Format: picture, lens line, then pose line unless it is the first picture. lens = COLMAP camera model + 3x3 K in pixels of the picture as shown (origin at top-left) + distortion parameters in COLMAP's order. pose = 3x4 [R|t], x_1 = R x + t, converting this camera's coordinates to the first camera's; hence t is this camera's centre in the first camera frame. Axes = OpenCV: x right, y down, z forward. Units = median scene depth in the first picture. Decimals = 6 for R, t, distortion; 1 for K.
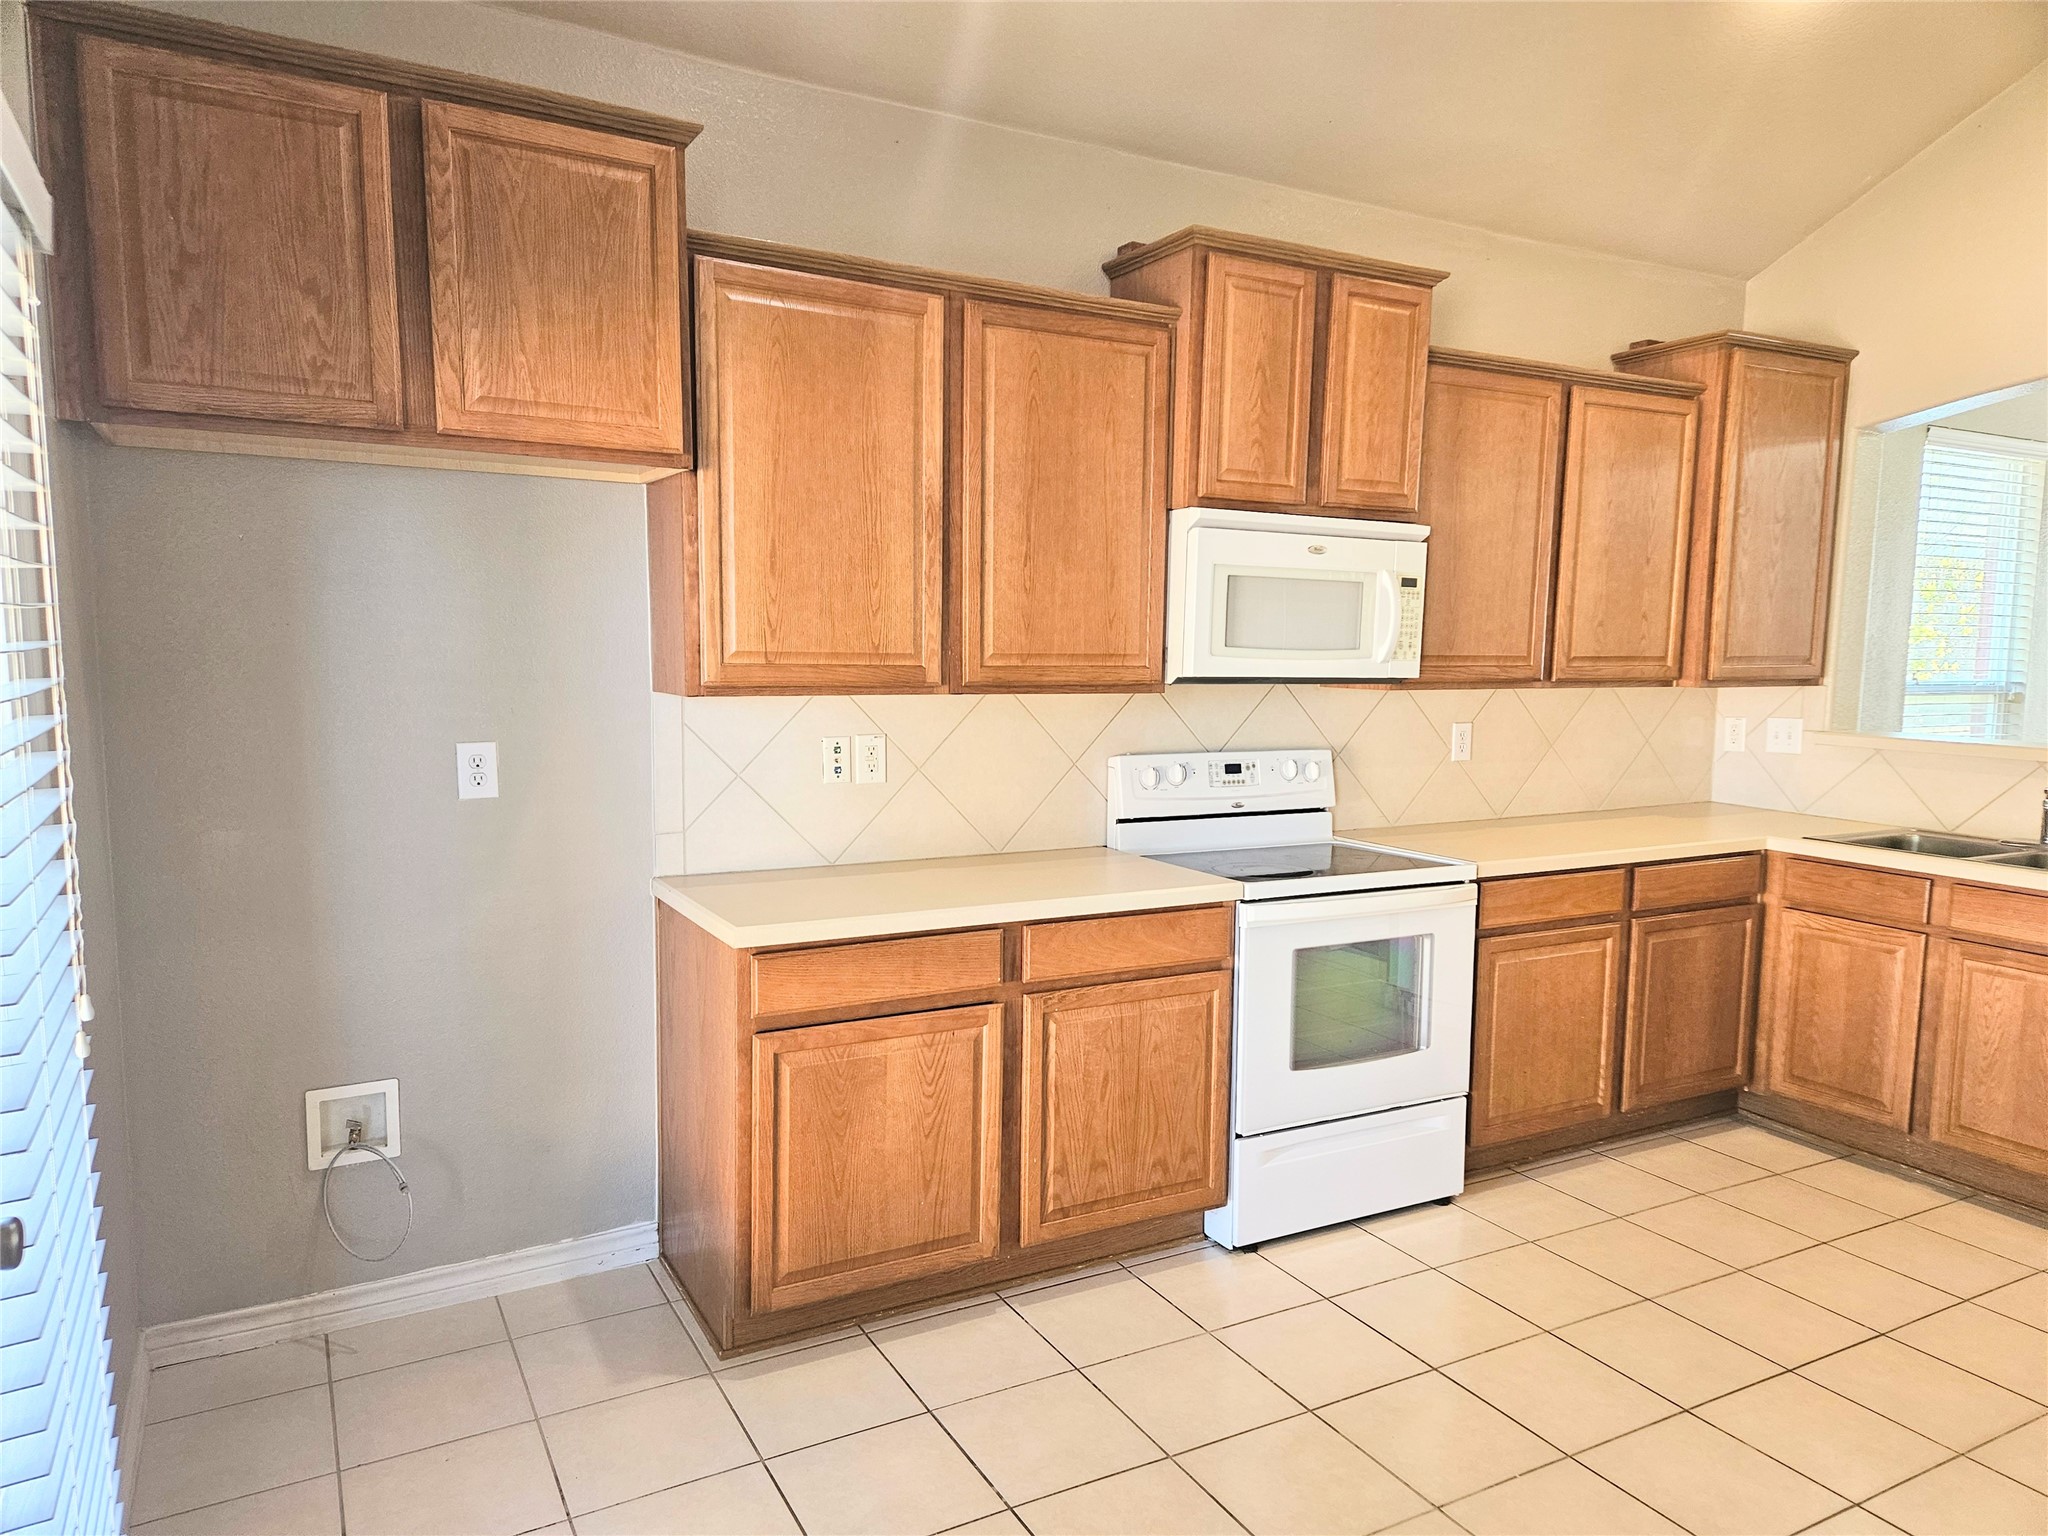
lens RADIAL K [[1355.9, 0, 1022.6], [0, 1355.9, 786.4], [0, 0, 1]] dist [0.091194, -0.075267]
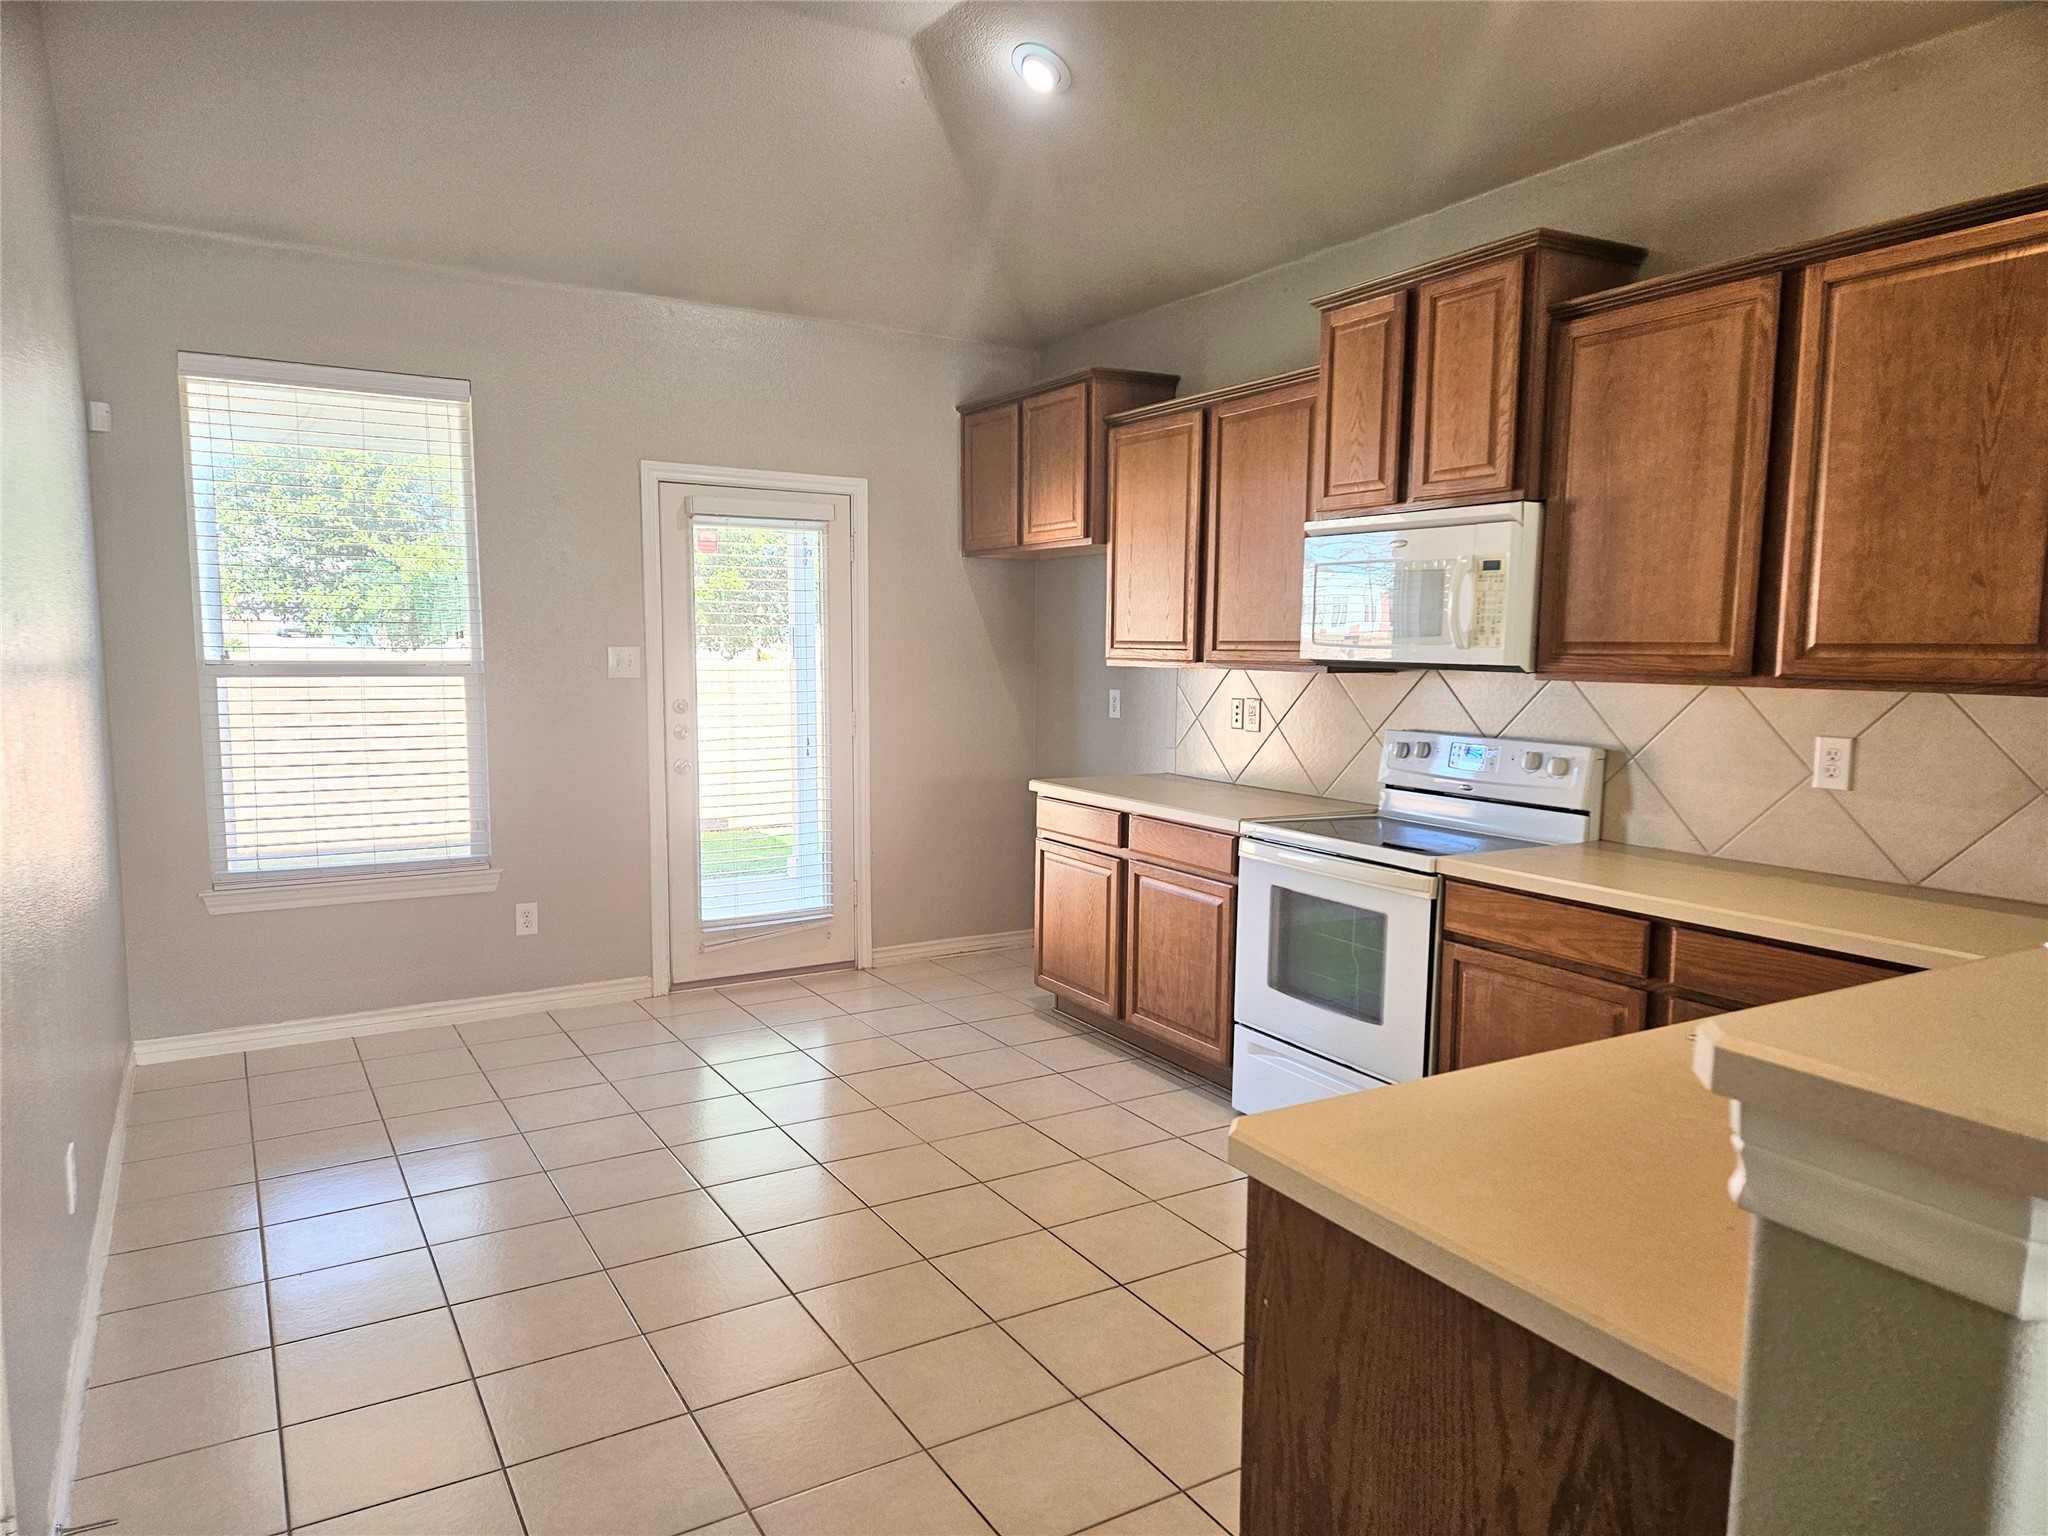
lens RADIAL K [[1355.9, 0, 1022.6], [0, 1355.9, 786.4], [0, 0, 1]] dist [0.091194, -0.075267]
pose [[0.023500, 0.094784, -0.995220, 1.247707], [-0.115130, 0.989129, 0.091486, -0.045886], [0.993072, 0.112430, 0.034157, 0.658501]]
